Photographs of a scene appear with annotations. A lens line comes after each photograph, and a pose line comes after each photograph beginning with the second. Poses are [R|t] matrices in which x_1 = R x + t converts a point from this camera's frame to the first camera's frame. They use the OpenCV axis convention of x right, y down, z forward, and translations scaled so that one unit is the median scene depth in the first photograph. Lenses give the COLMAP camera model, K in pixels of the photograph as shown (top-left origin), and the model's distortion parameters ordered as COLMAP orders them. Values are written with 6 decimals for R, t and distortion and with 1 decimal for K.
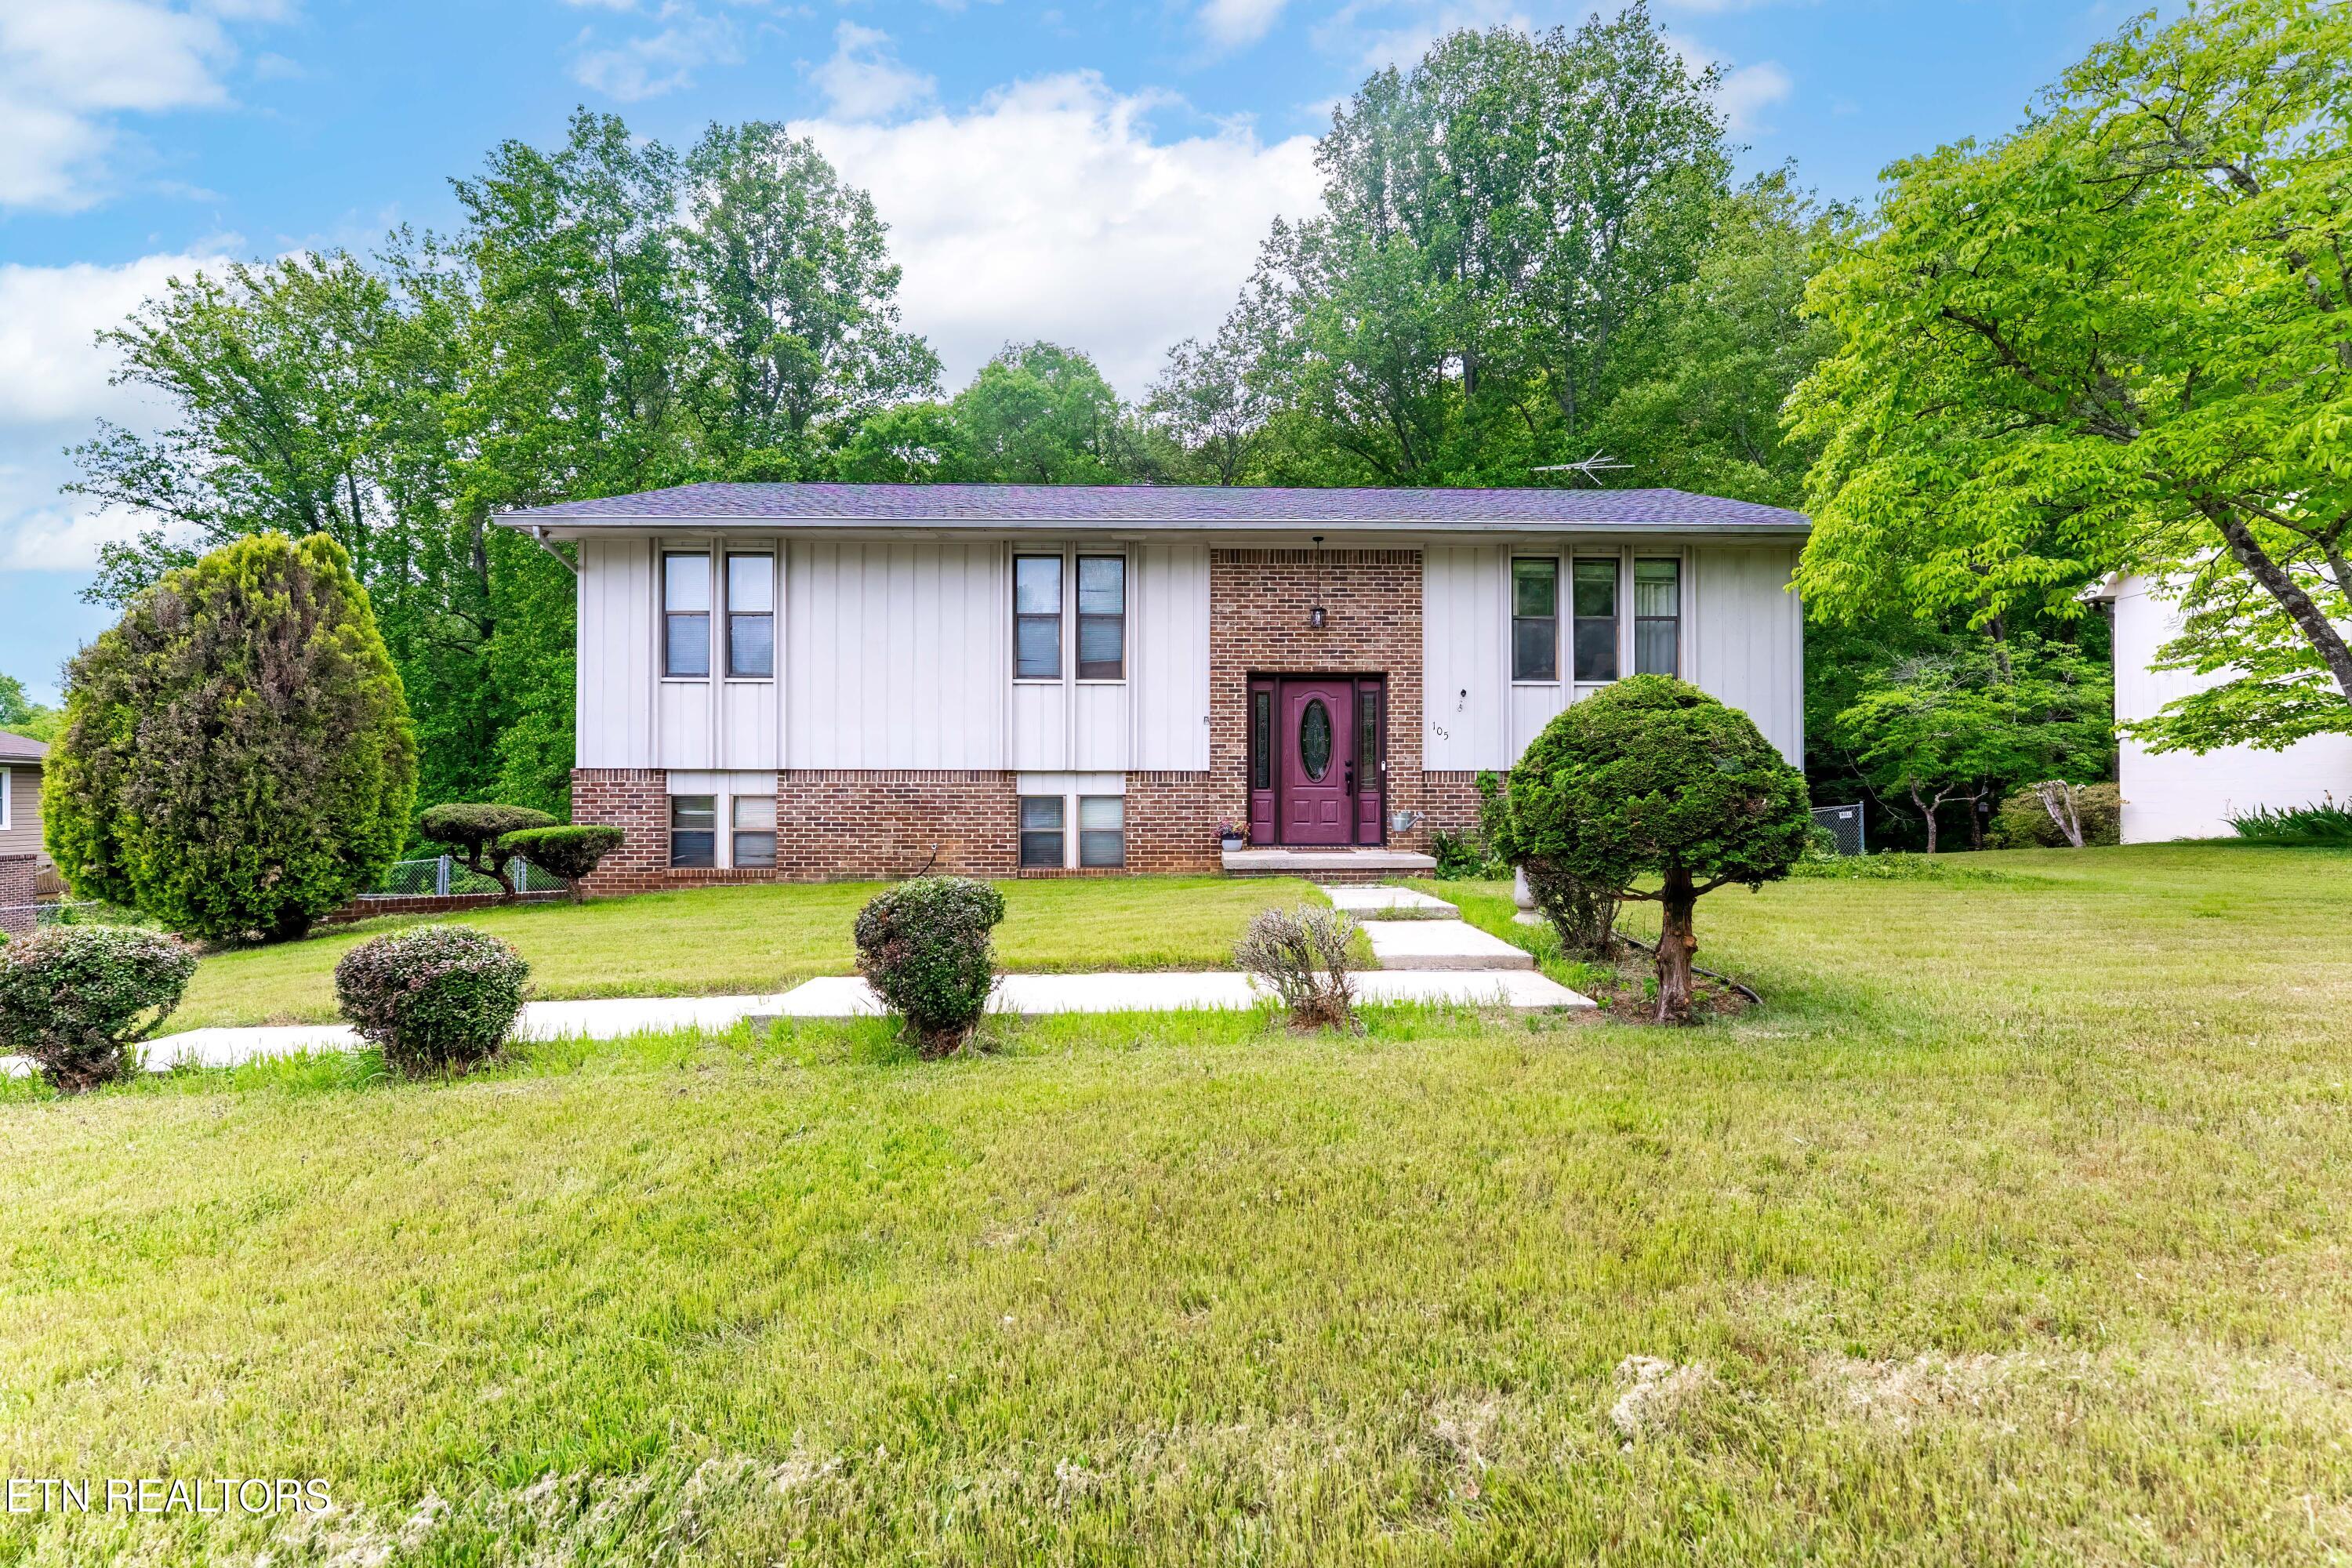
lens RADIAL K [[965.9, 0, 1232.3], [0, 965.9, 803.0], [0, 0, 1]] dist [-0.004293, -0.000263]
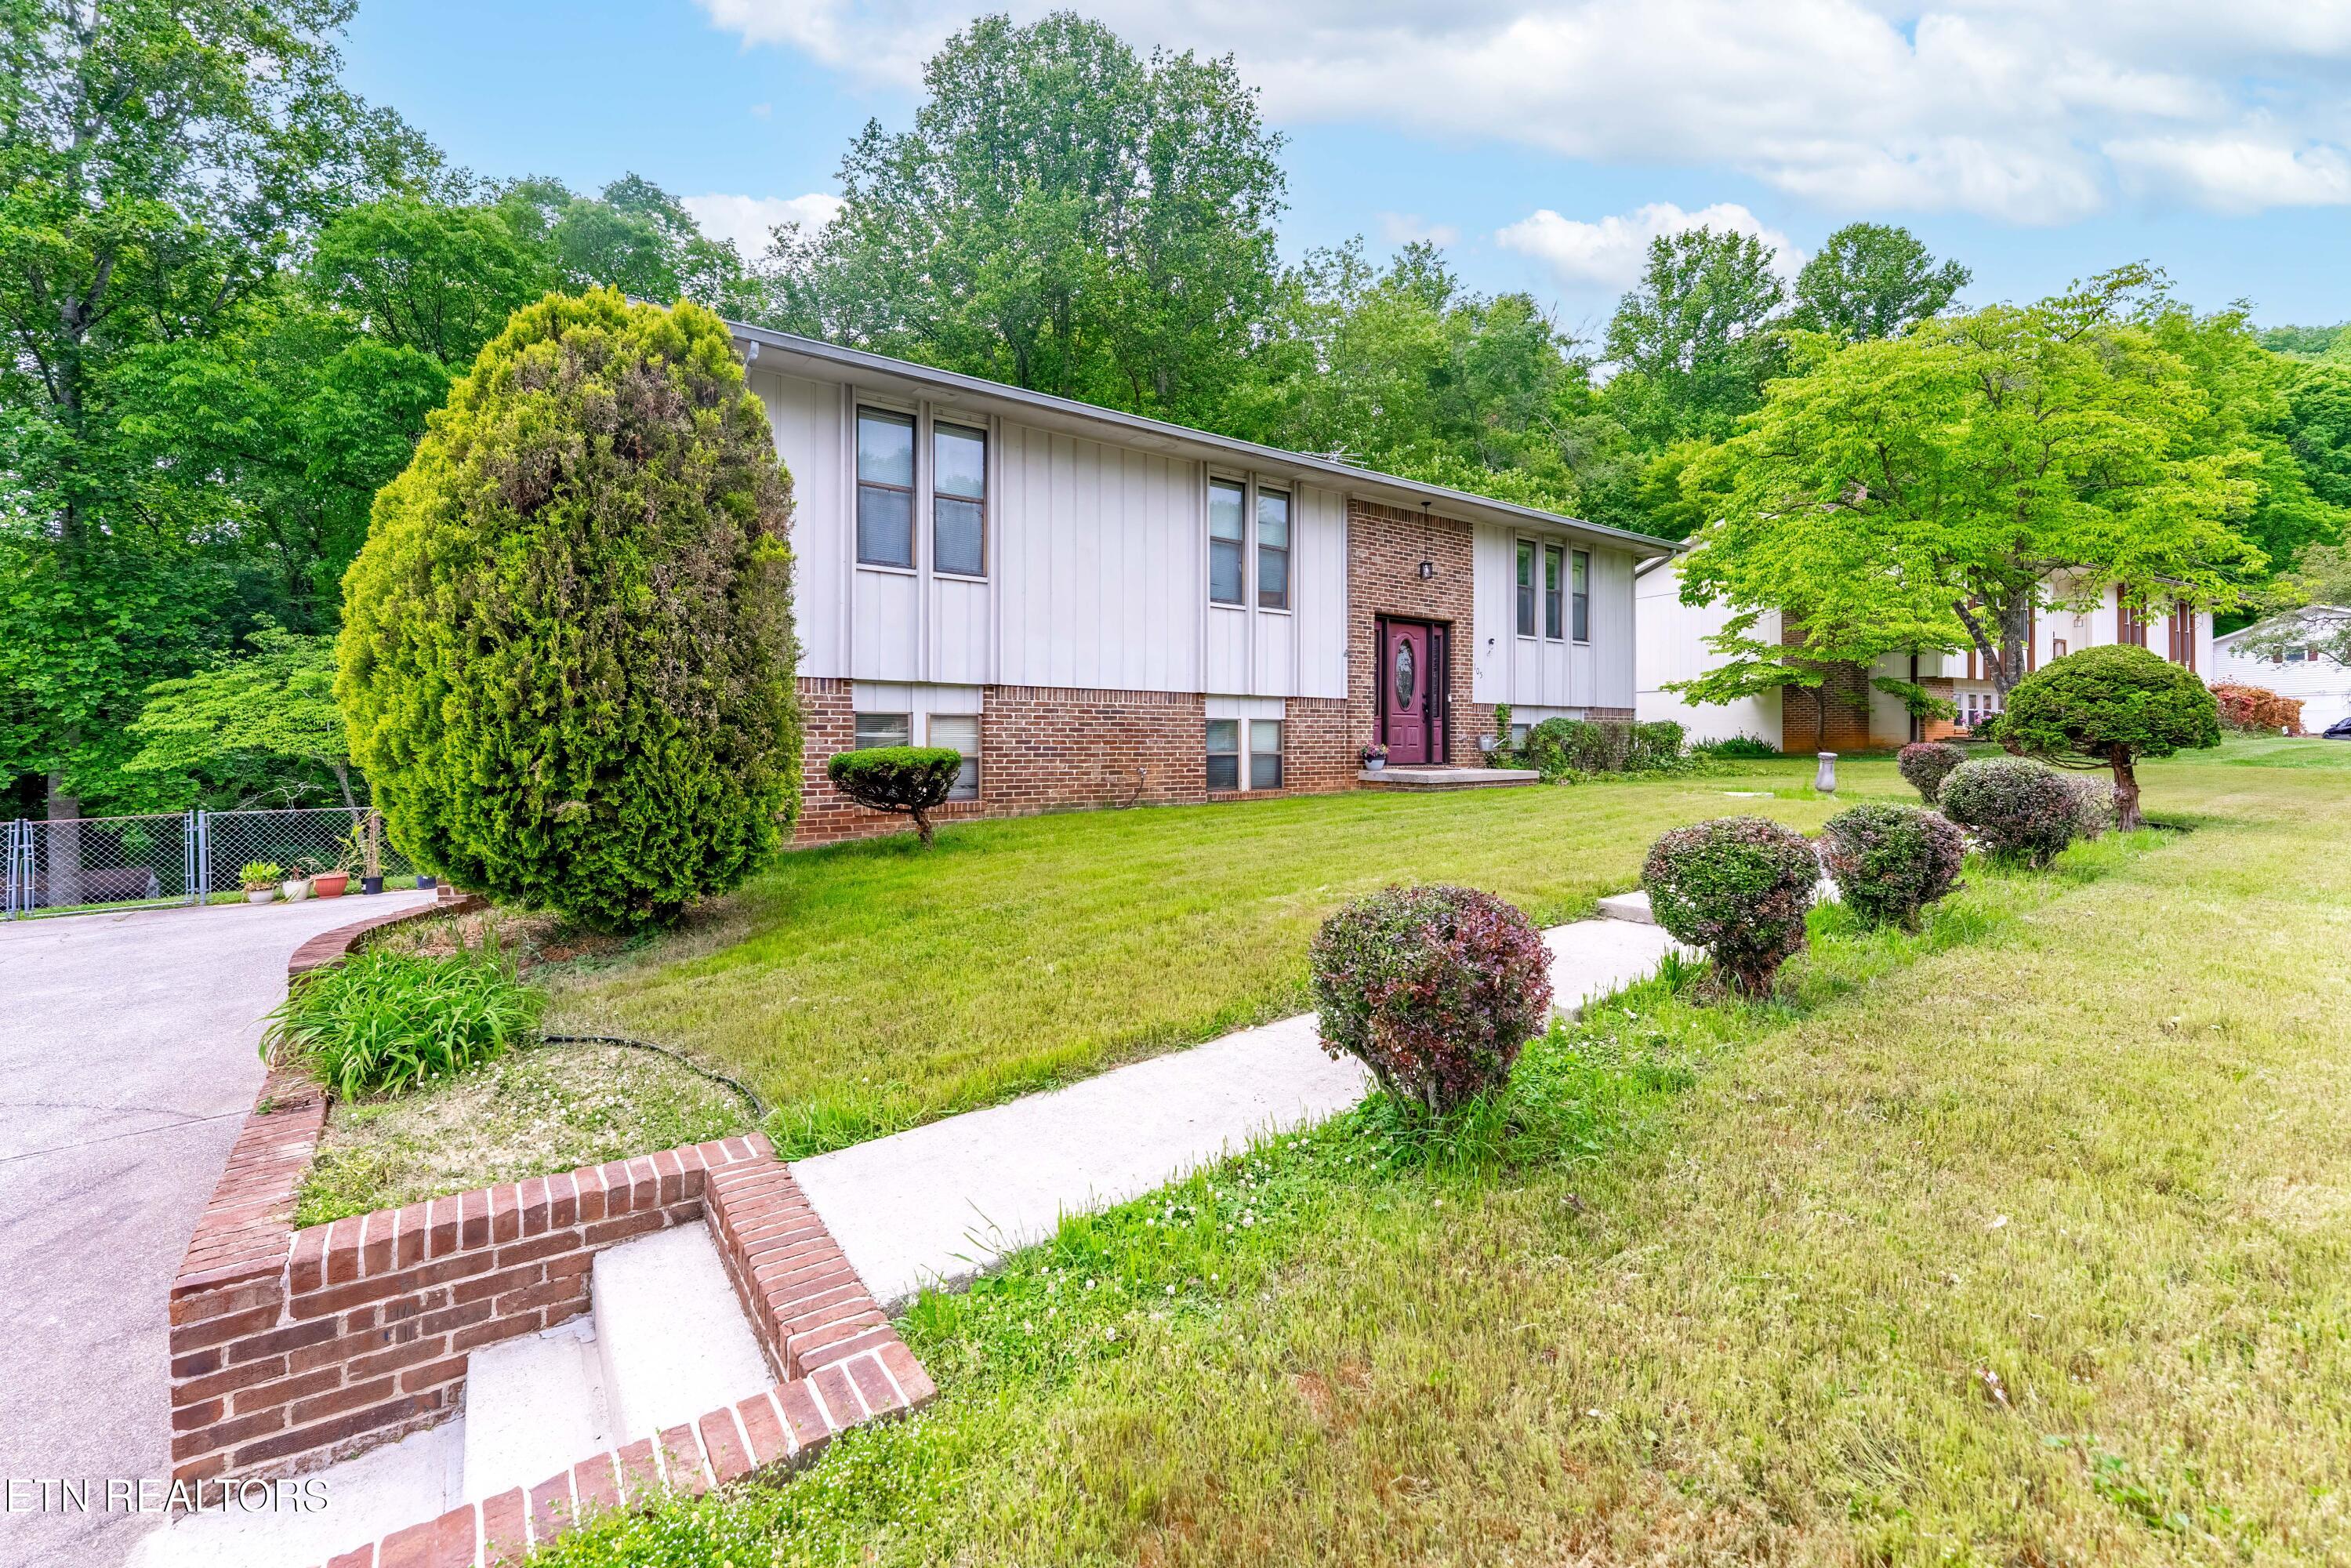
lens RADIAL K [[949.1, 0, 1164.1], [0, 949.1, 741.6], [0, 0, 1]] dist [0.002396, -0.000375]
pose [[0.833976, 0.000295, 0.551800, -0.798463], [-0.000271, 1.000000, -0.000124, 0.015825], [-0.551800, -0.000046, 0.833976, 0.209314]]
